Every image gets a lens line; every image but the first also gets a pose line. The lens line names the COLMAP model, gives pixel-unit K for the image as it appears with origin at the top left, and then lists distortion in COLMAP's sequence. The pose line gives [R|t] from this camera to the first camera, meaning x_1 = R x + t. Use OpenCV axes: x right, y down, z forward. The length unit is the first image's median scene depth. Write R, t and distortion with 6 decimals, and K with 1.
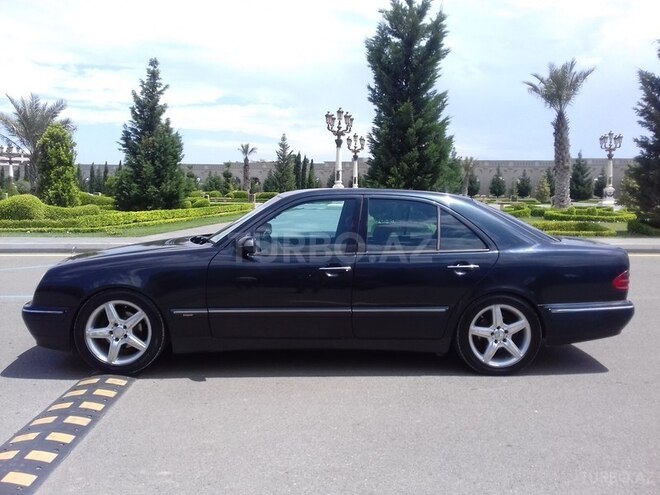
lens RADIAL K [[604.9, 0, 330.0], [0, 604.9, 247.5], [0, 0, 1]] dist [0.088868, -0.173941]
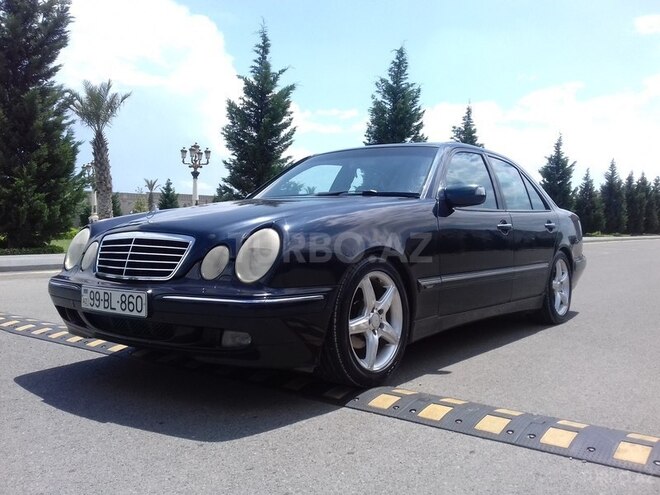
lens RADIAL K [[604.9, 0, 330.0], [0, 604.9, 247.5], [0, 0, 1]] dist [0.088868, -0.173941]
pose [[0.626742, -0.022206, 0.778910, -0.158564], [0.067508, 0.997383, -0.025885, 0.013420], [-0.776297, 0.068806, 0.626601, 0.112477]]
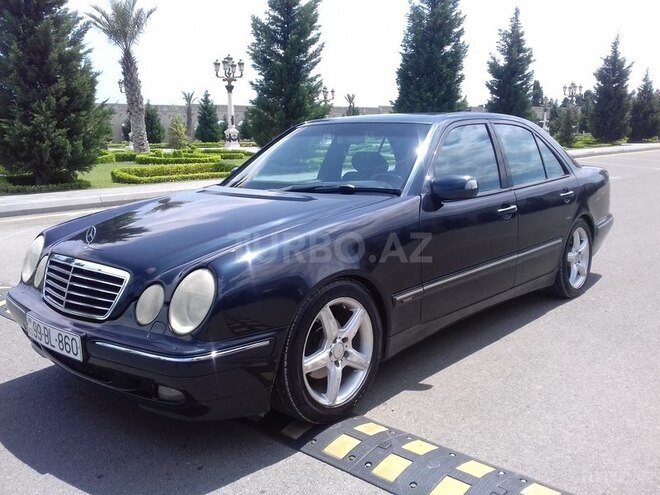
lens RADIAL K [[604.9, 0, 330.0], [0, 604.9, 247.5], [0, 0, 1]] dist [0.088868, -0.173941]
pose [[0.681637, -0.146413, 0.716892, -0.137282], [0.084693, 0.988977, 0.121454, -0.006135], [-0.726772, -0.022072, 0.686524, 0.107916]]
